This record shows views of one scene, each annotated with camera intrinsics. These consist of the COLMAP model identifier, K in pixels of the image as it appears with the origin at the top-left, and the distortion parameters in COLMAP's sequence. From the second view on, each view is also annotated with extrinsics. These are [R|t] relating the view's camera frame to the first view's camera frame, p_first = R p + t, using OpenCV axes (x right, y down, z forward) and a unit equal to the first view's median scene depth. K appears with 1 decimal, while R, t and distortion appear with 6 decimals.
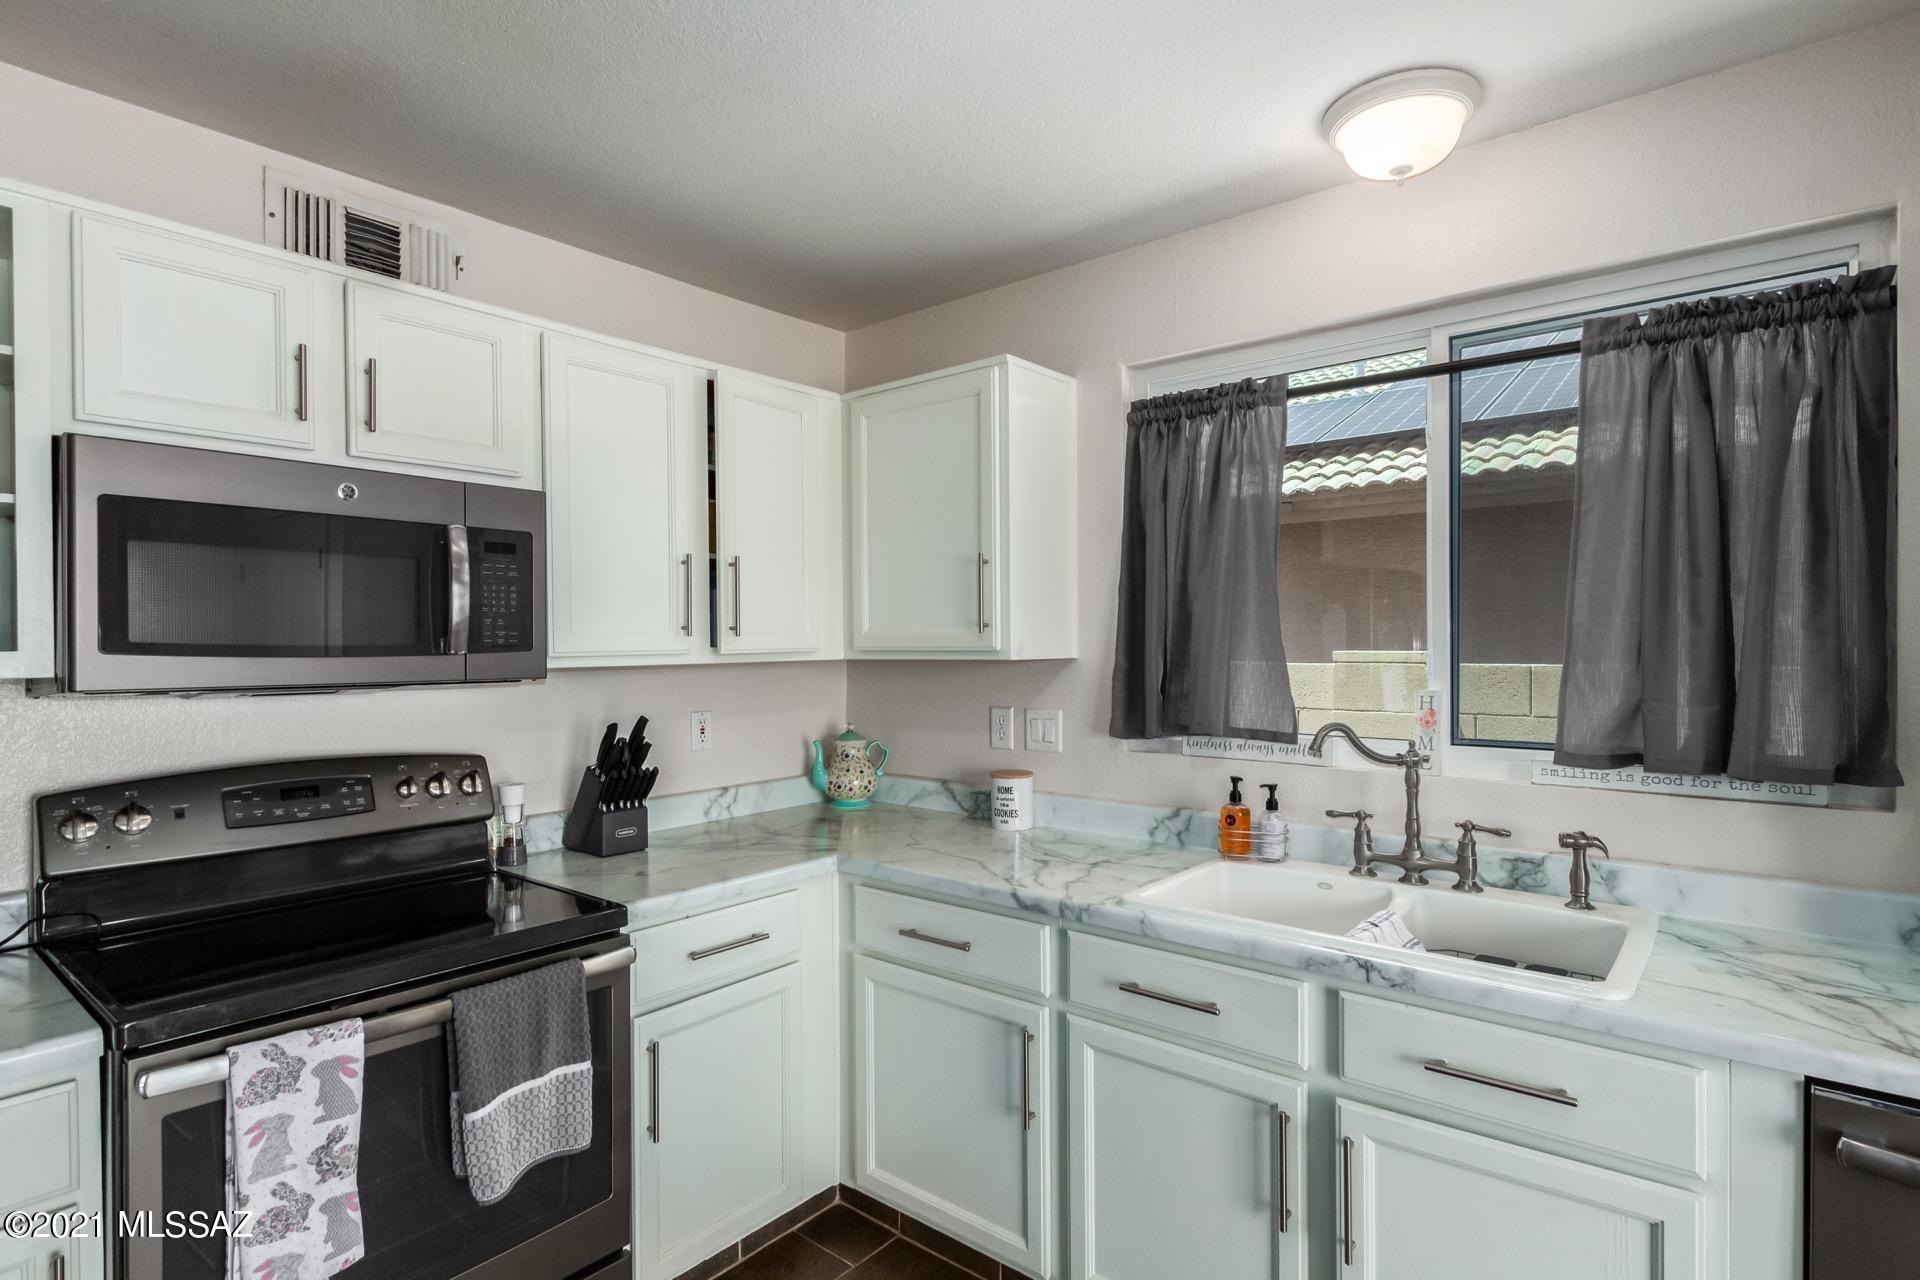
lens RADIAL K [[975.3, 0, 965.2], [0, 975.3, 646.3], [0, 0, 1]] dist [0.003720, -0.001469]
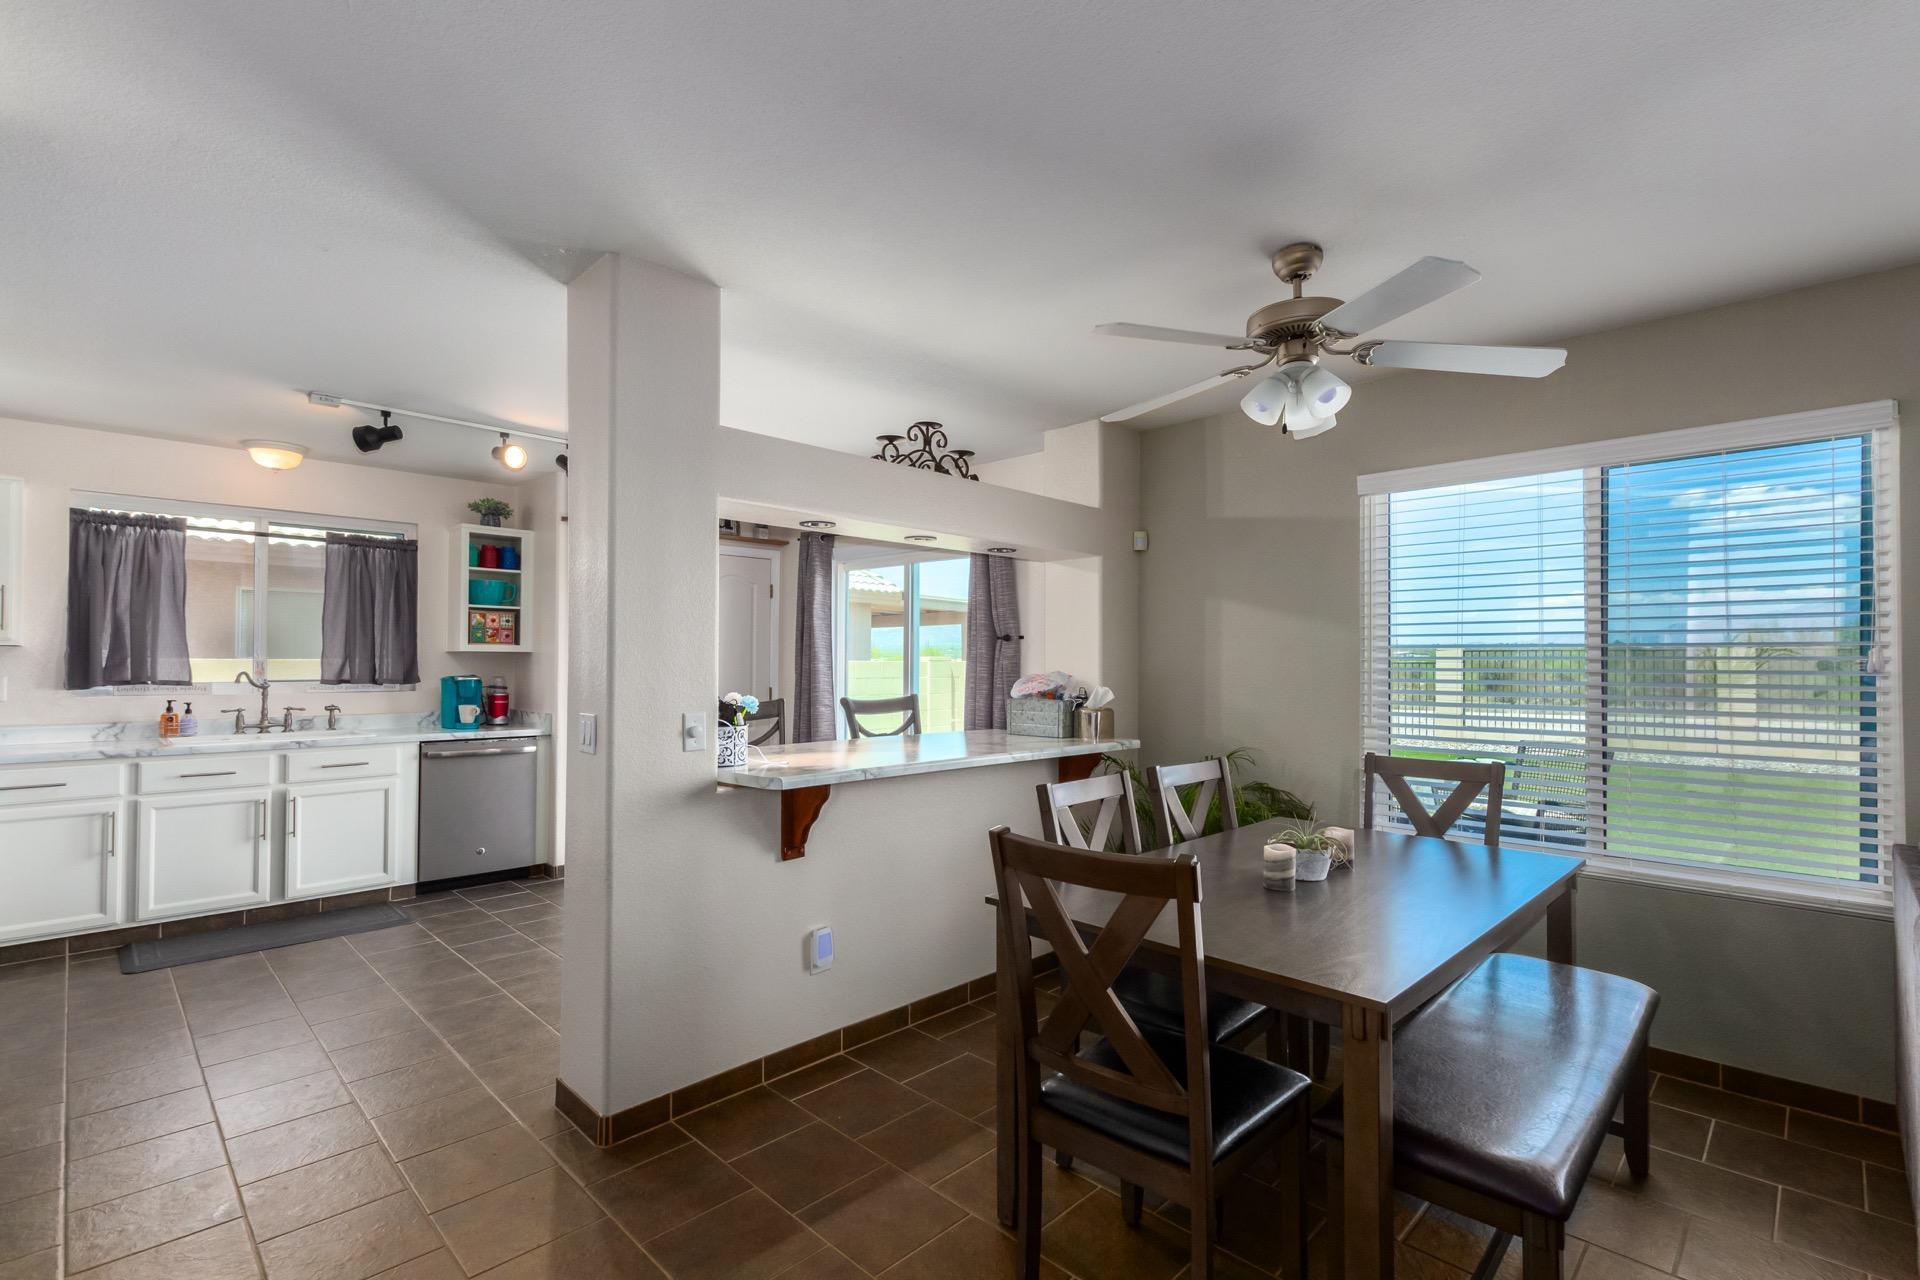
lens RADIAL K [[880.8, 0, 955.9], [0, 880.8, 647.7], [0, 0, 1]] dist [0.025753, -0.009579]
pose [[0.096901, 0.021960, 0.995052, -1.788025], [0.001251, 0.999753, -0.022185, 0.071359], [-0.995293, 0.003395, 0.096850, -1.100705]]
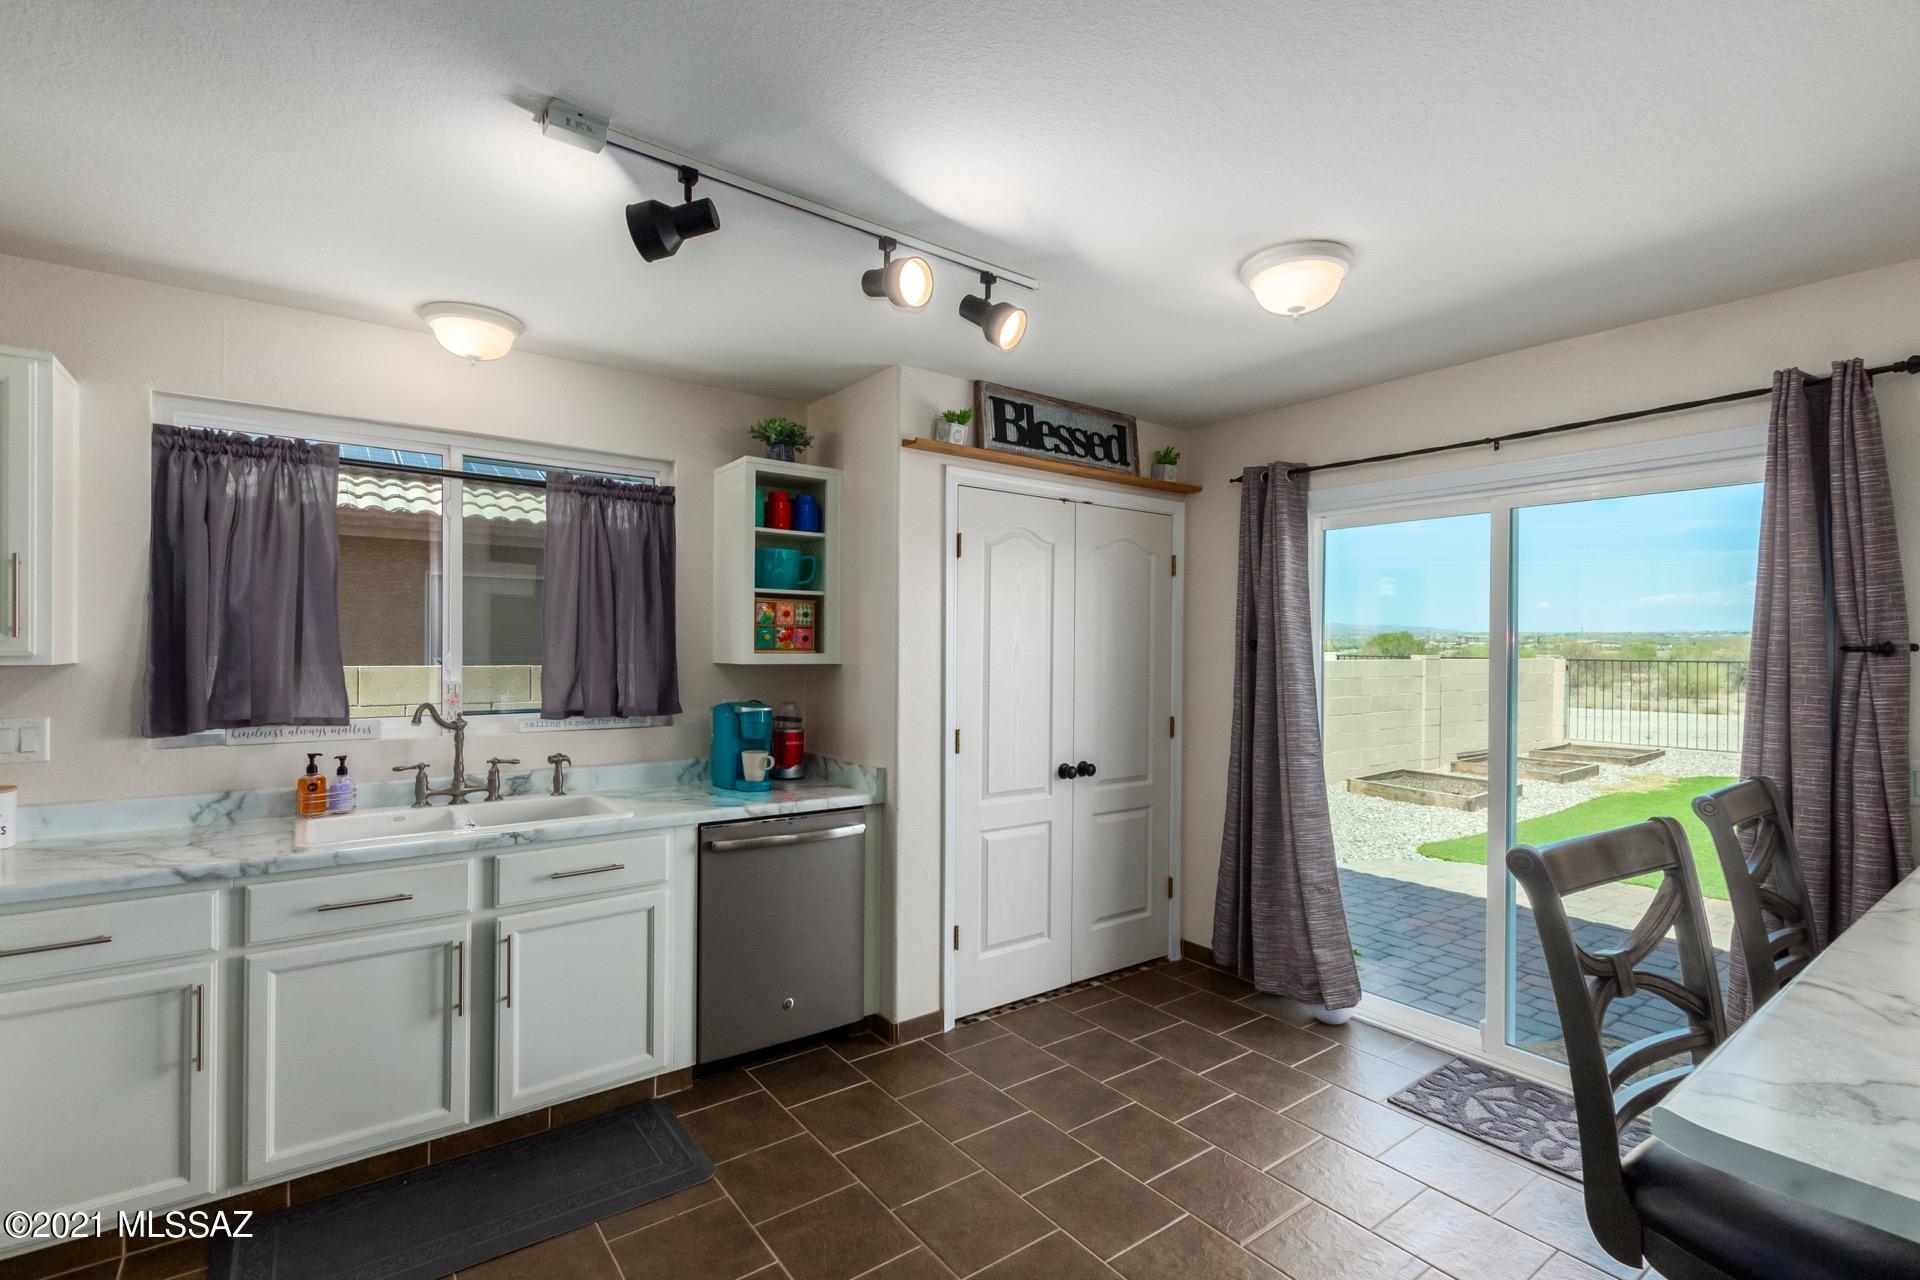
lens RADIAL K [[880.8, 0, 955.9], [0, 880.8, 647.7], [0, 0, 1]] dist [0.025753, -0.009579]
pose [[0.241339, 0.008506, 0.970404, -0.754778], [-0.002940, 0.999963, -0.008034, 0.001428], [-0.970436, -0.000914, 0.241355, -0.120537]]
